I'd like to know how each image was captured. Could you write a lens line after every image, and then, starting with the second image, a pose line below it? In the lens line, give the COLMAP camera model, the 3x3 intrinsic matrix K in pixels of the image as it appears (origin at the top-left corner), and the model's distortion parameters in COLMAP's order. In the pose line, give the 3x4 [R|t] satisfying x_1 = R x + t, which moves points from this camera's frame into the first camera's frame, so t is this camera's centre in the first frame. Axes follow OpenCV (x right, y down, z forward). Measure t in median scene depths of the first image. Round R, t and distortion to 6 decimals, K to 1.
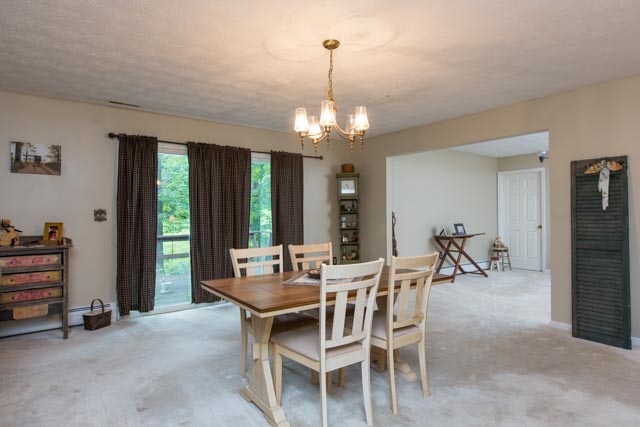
lens RADIAL K [[352.4, 0, 320.4], [0, 352.4, 215.7], [0, 0, 1]] dist [-0.038833, 0.004763]
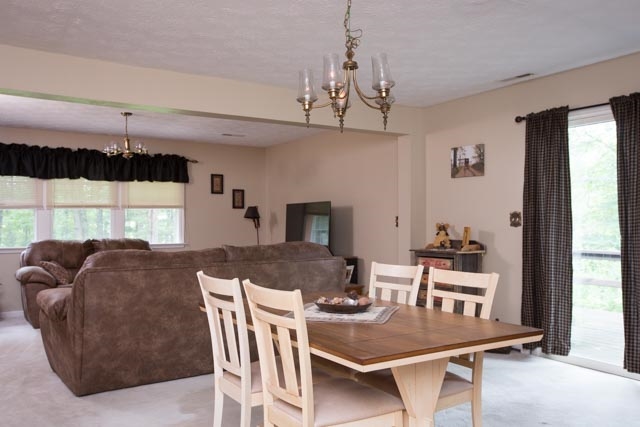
lens RADIAL K [[554.7, 0, 320.0], [0, 554.7, 212.9], [0, 0, 1]] dist [0.008197, 0.004244]
pose [[-0.088708, -0.007503, -0.996029, 0.766784], [0.007313, 0.999940, -0.008184, -0.009020], [0.996031, -0.008010, -0.088648, 0.706321]]
